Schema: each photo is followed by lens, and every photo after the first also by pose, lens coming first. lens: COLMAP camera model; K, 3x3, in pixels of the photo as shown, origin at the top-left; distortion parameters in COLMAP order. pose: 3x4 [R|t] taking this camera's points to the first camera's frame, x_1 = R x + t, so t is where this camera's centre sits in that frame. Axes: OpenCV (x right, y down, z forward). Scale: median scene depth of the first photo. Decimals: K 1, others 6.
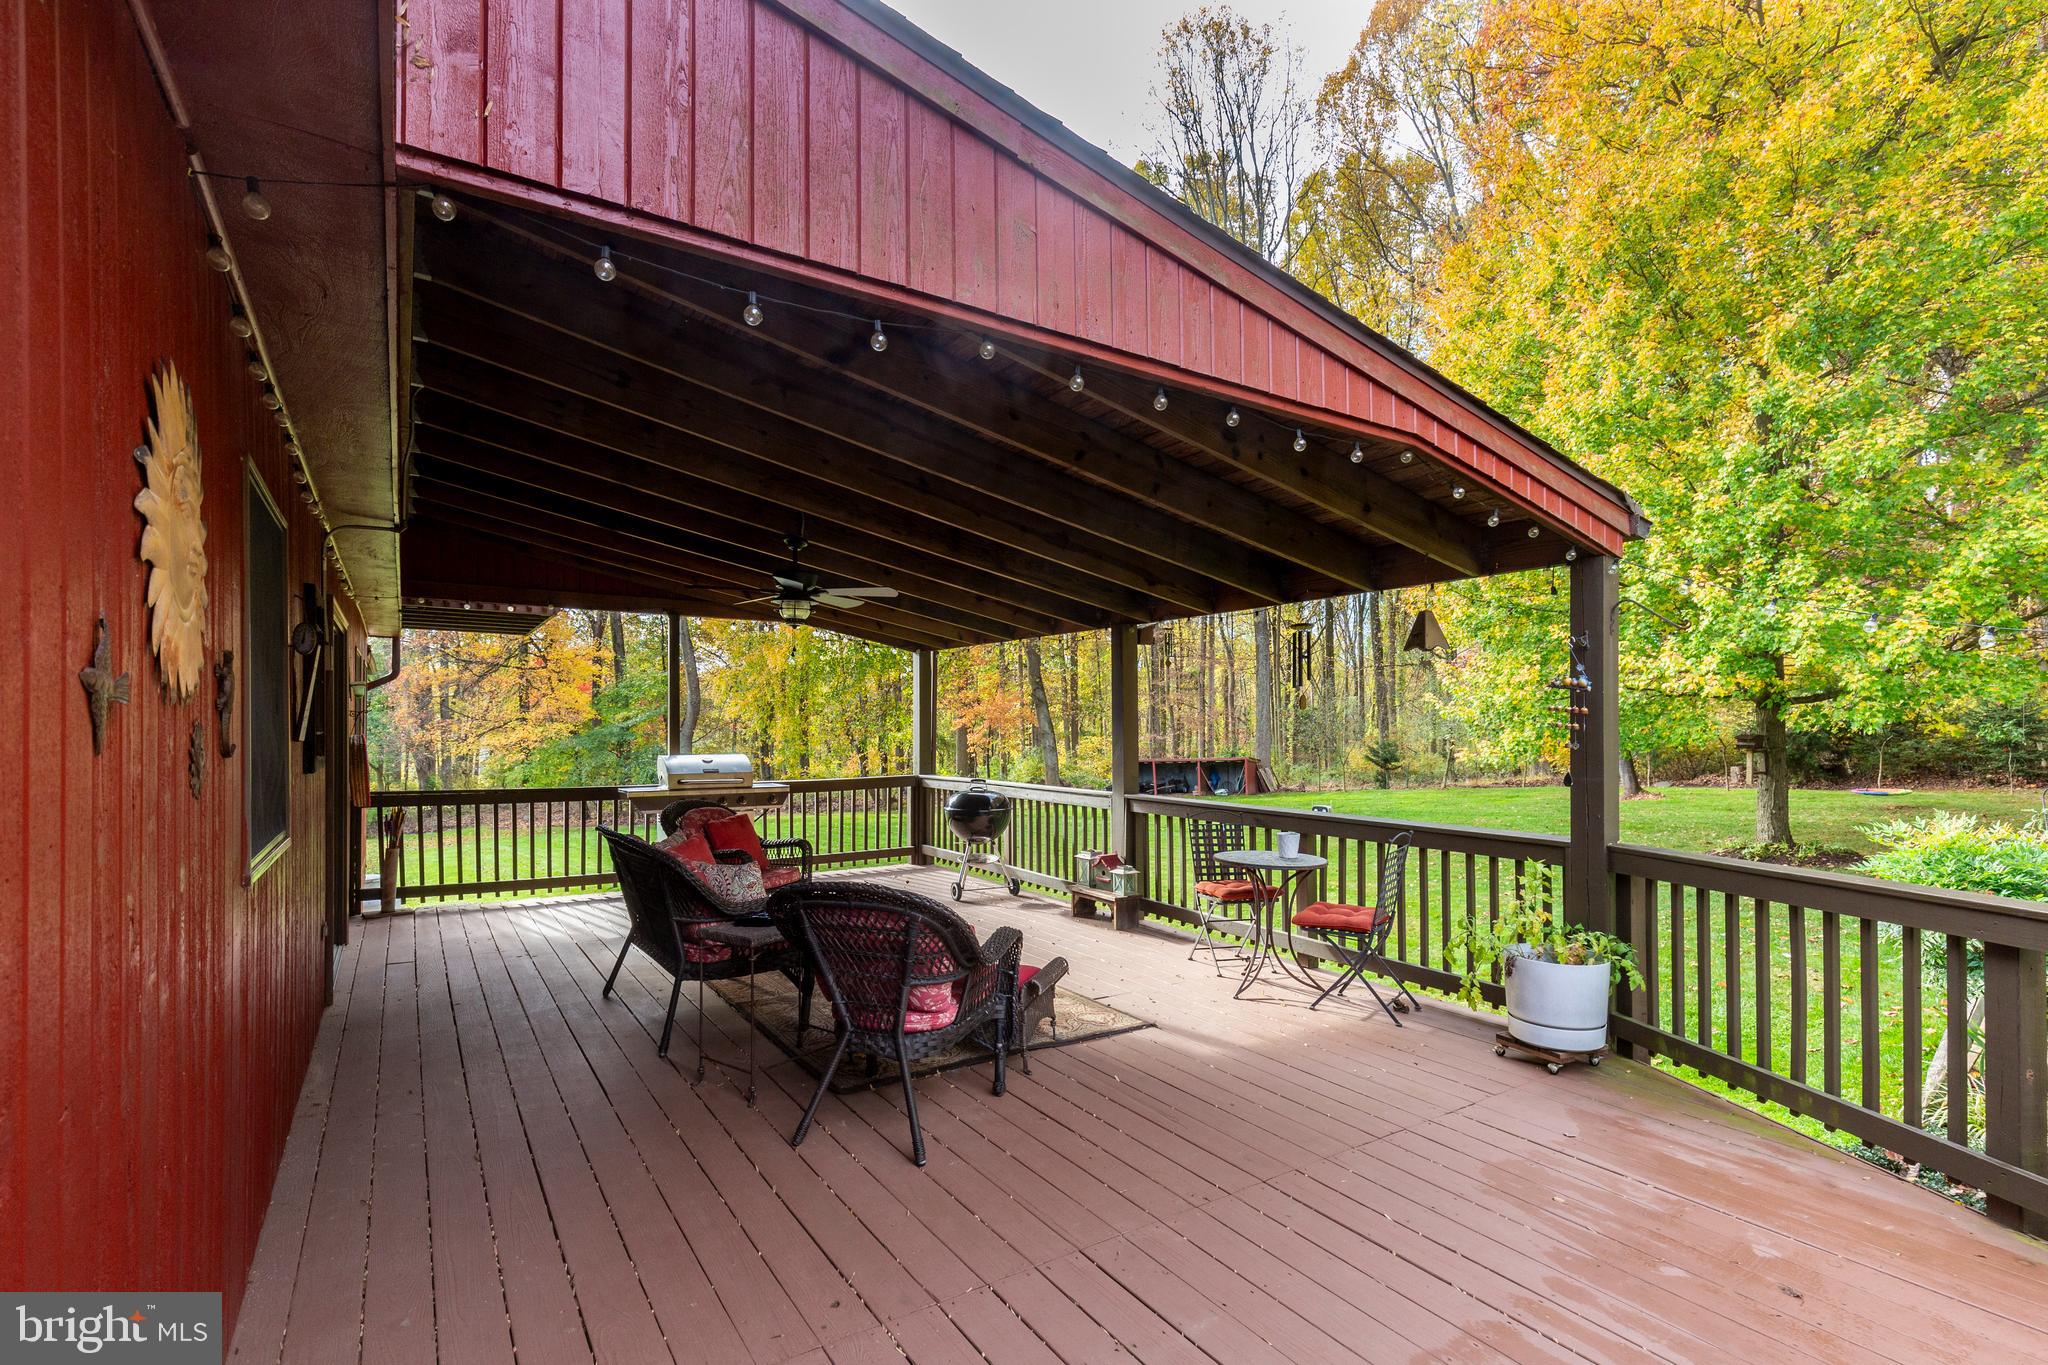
lens RADIAL K [[929.3, 0, 1019.2], [0, 929.3, 713.5], [0, 0, 1]] dist [0.014000, -0.001996]
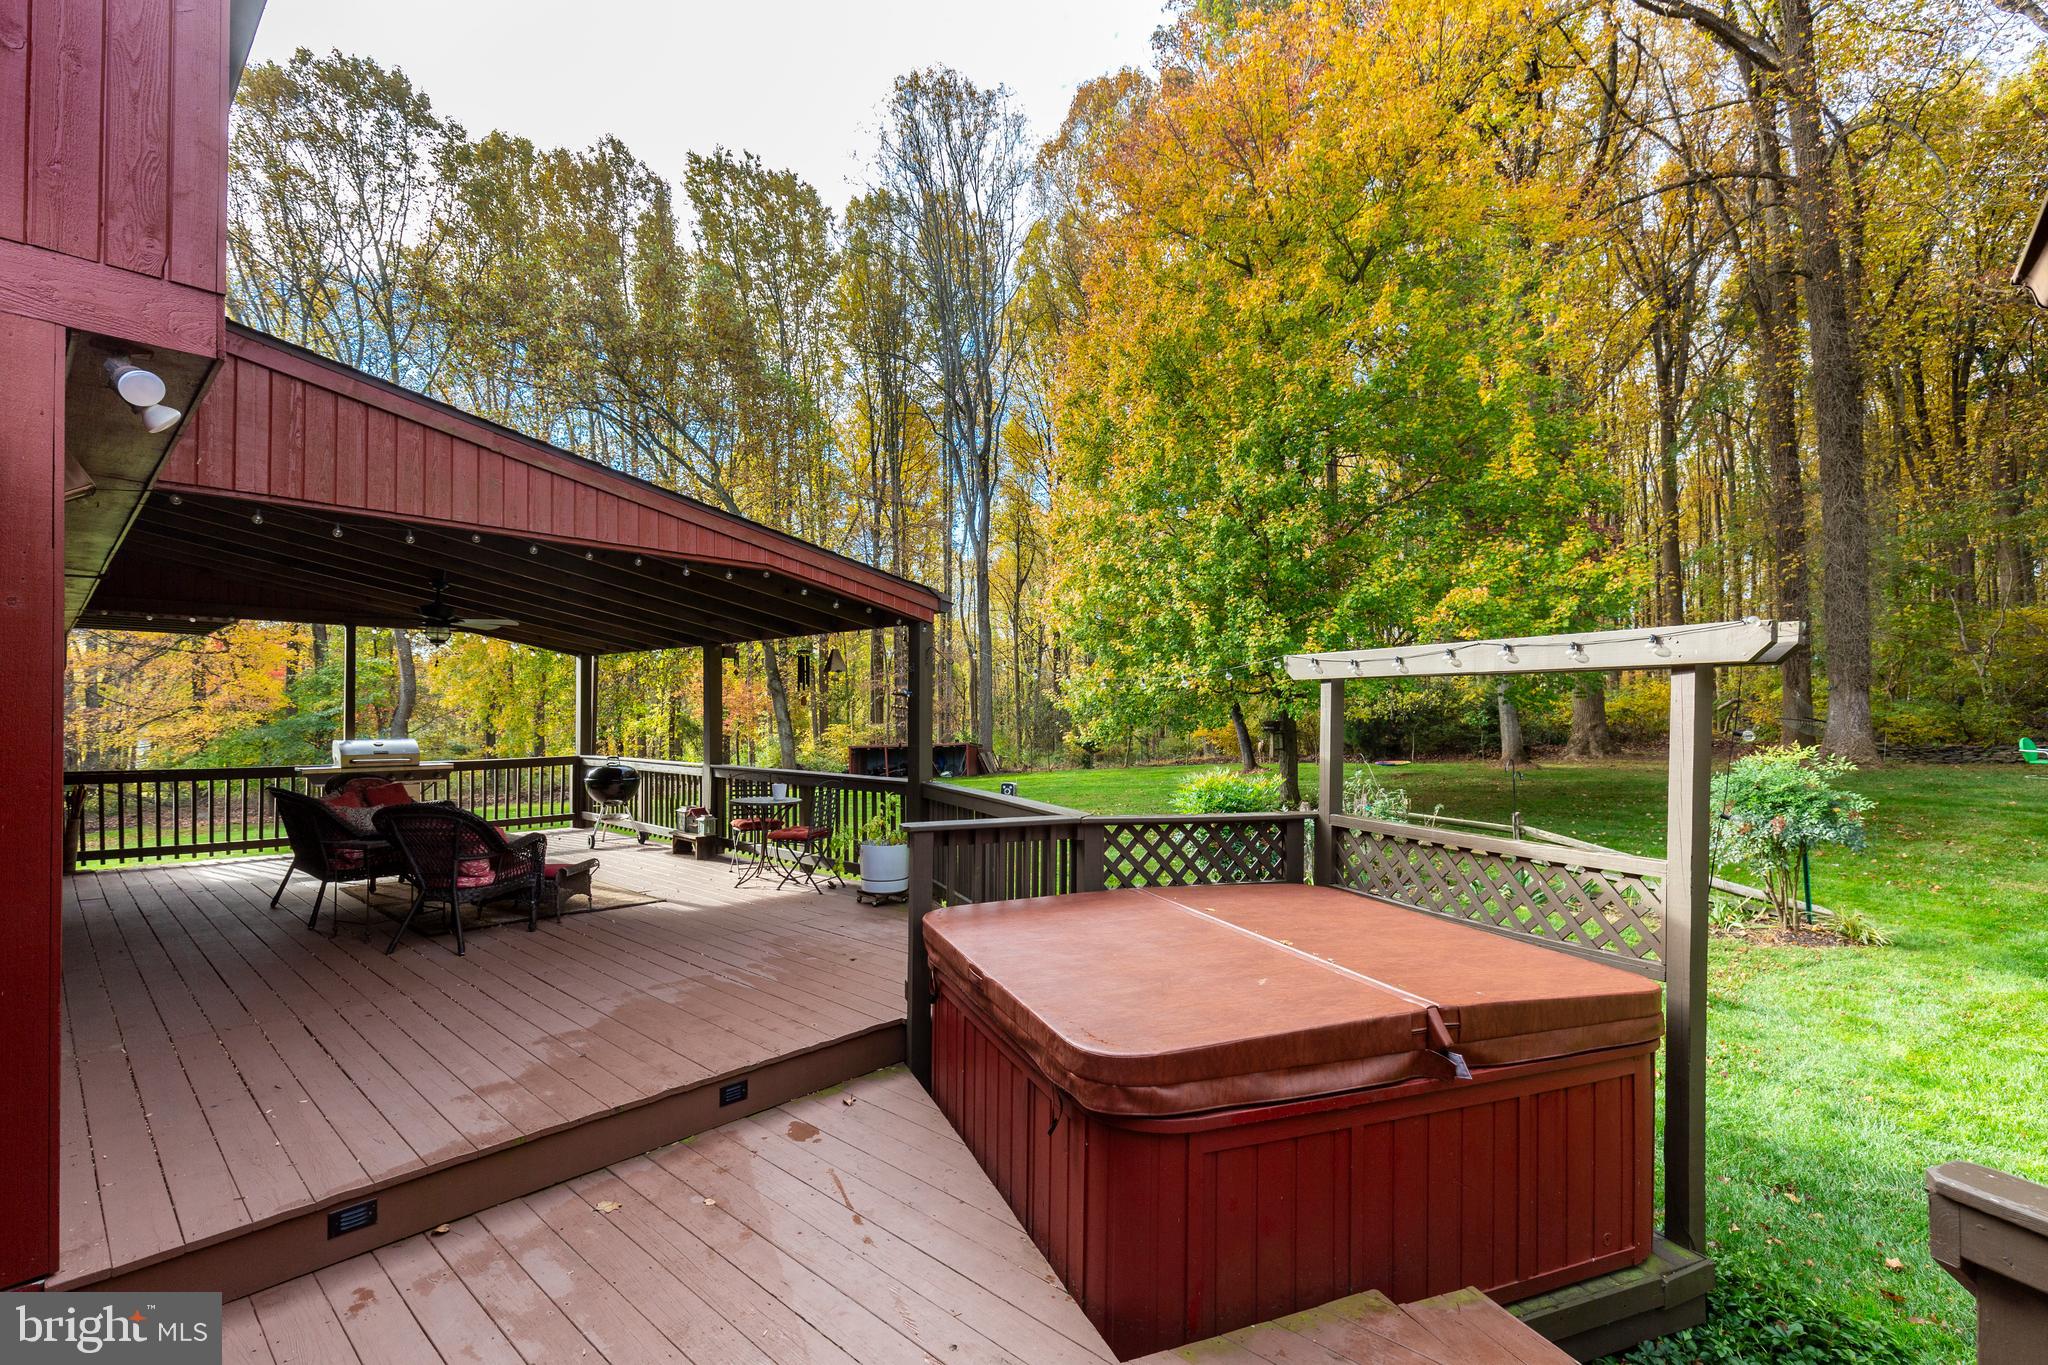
lens RADIAL K [[929.3, 0, 1025.1], [0, 929.3, 693.2], [0, 0, 1]] dist [0.014000, -0.001996]
pose [[0.972466, 0.004723, 0.232996, 0.218235], [-0.002646, 0.999954, -0.009227, -0.008839], [-0.233029, 0.008357, 0.972434, -0.426679]]
